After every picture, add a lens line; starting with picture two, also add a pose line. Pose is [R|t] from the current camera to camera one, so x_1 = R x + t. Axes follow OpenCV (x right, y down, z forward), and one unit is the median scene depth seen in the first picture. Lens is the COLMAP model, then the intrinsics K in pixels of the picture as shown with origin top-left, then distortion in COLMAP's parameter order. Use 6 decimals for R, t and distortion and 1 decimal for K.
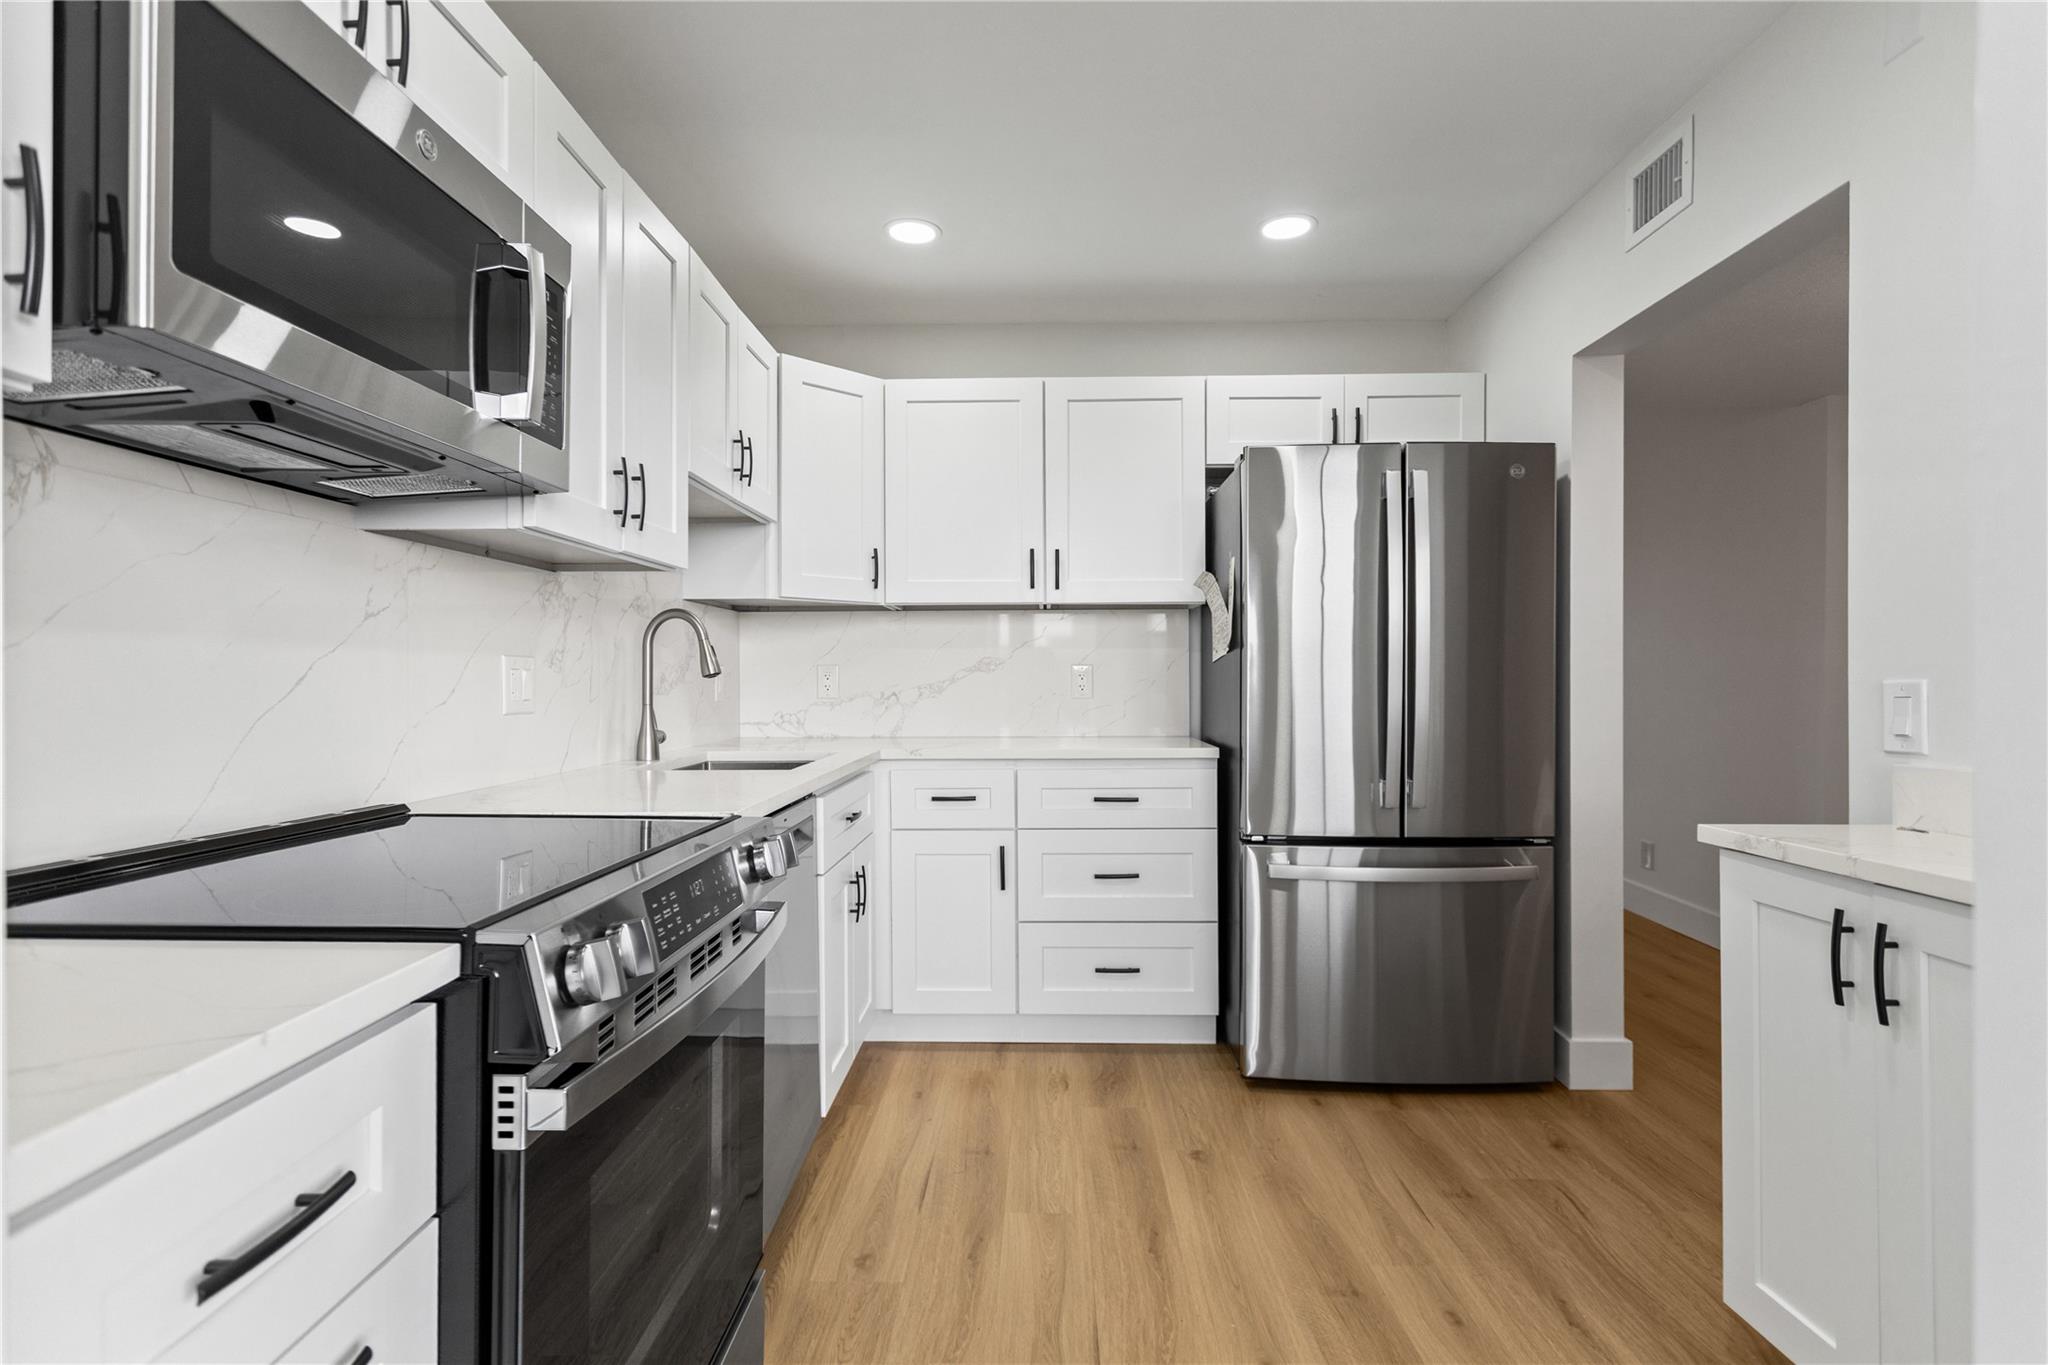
lens RADIAL K [[993.3, 0, 983.7], [0, 993.3, 683.1], [0, 0, 1]] dist [0.001953, 0.000691]
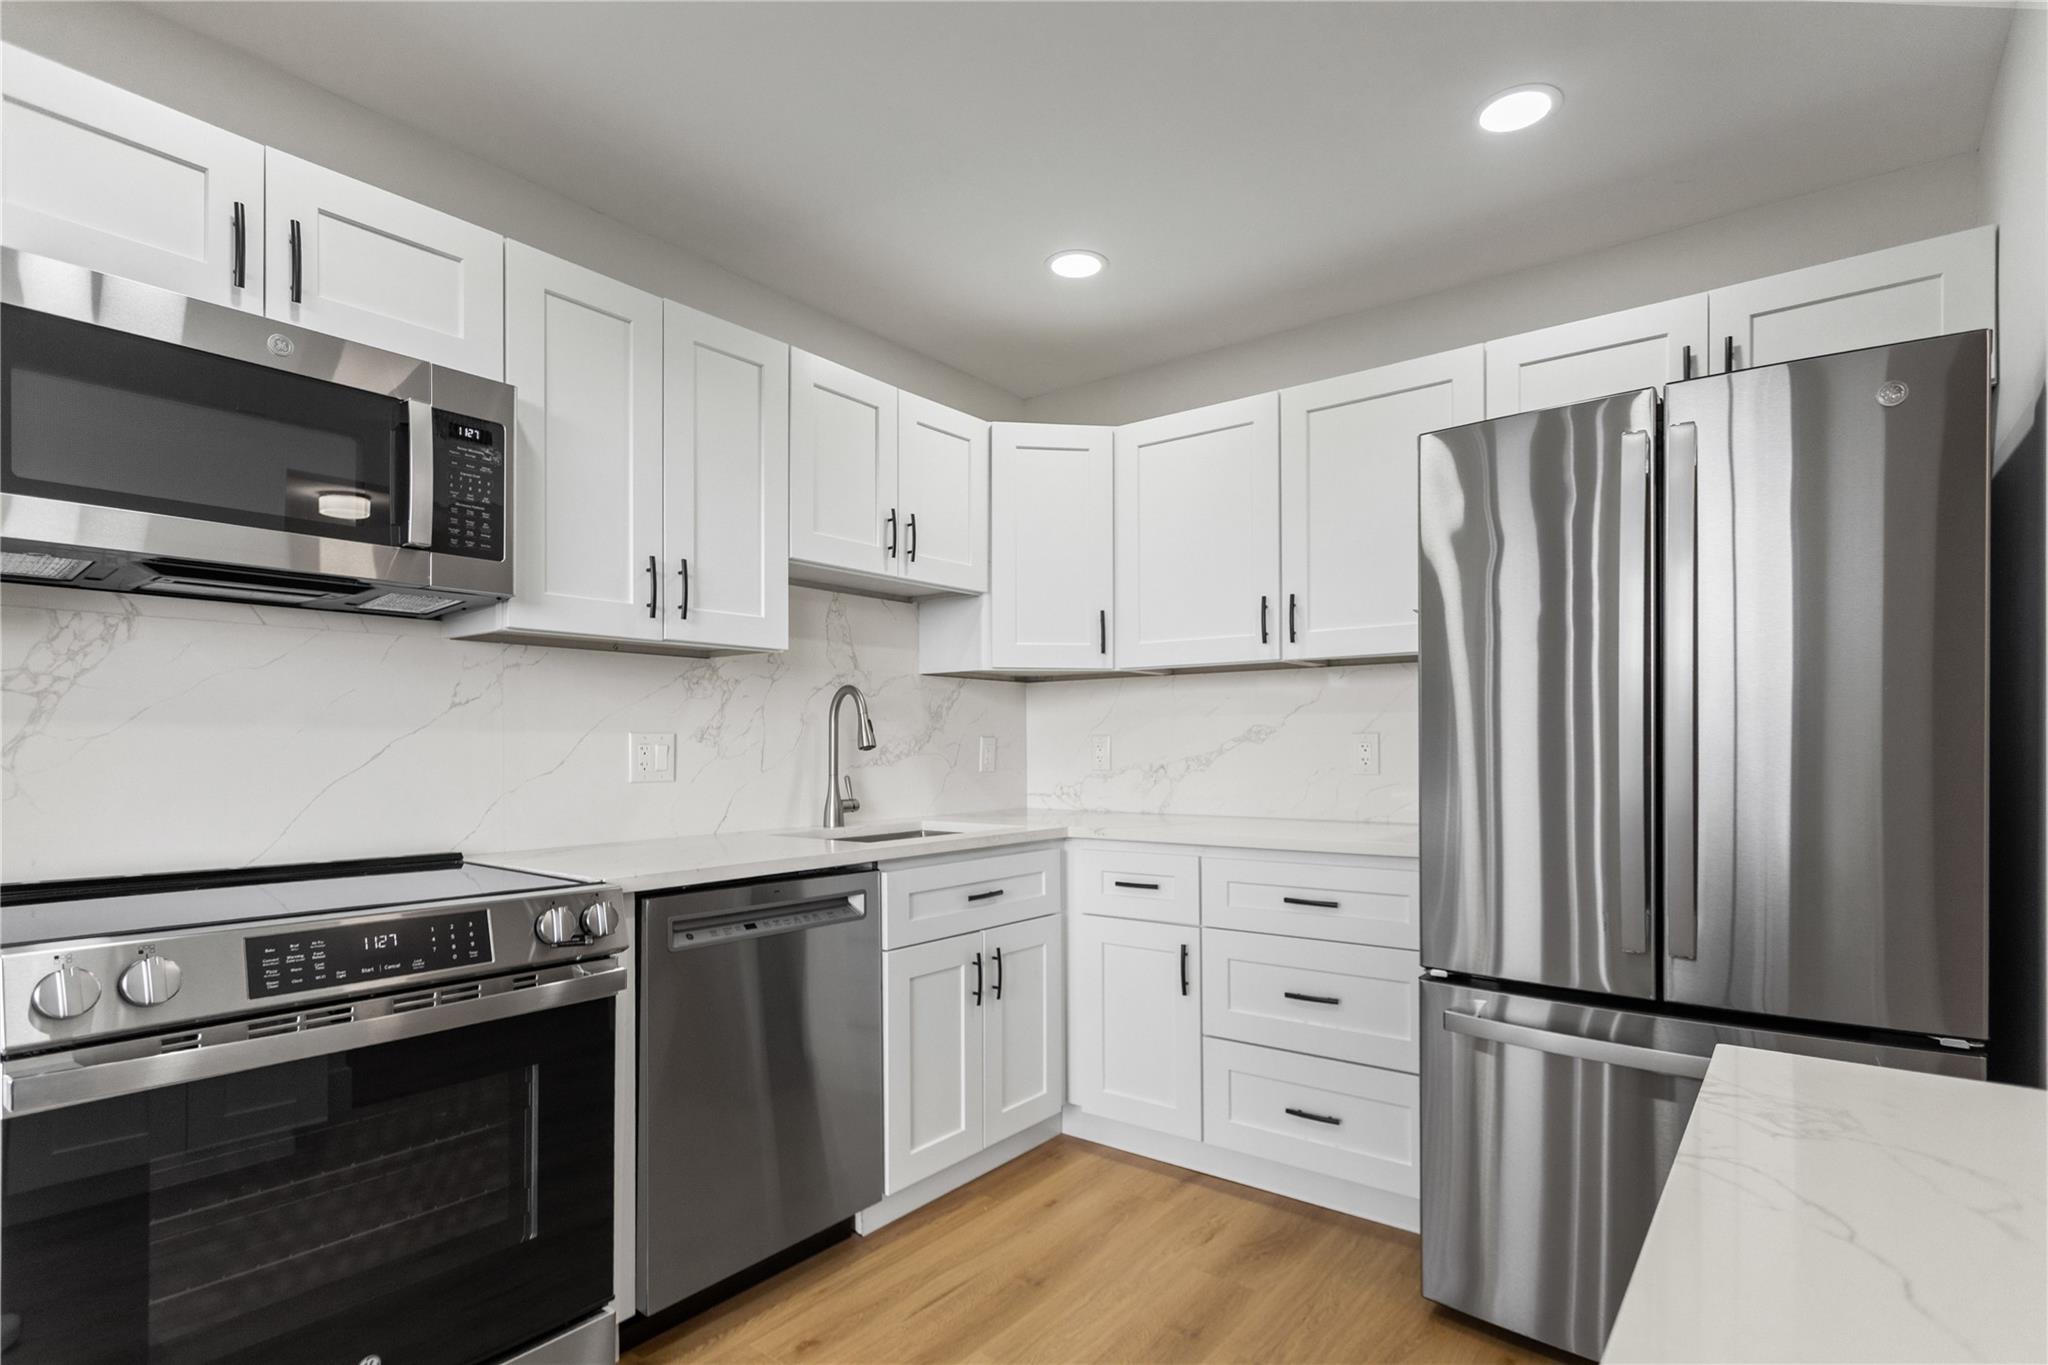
lens RADIAL K [[993.3, 0, 1006.3], [0, 993.3, 754.0], [0, 0, 1]] dist [0.001953, 0.000691]
pose [[0.811480, 0.003464, -0.584370, 0.398068], [-0.000473, 0.999986, 0.005271, -0.006320], [0.584380, -0.004001, 0.811470, 0.207111]]
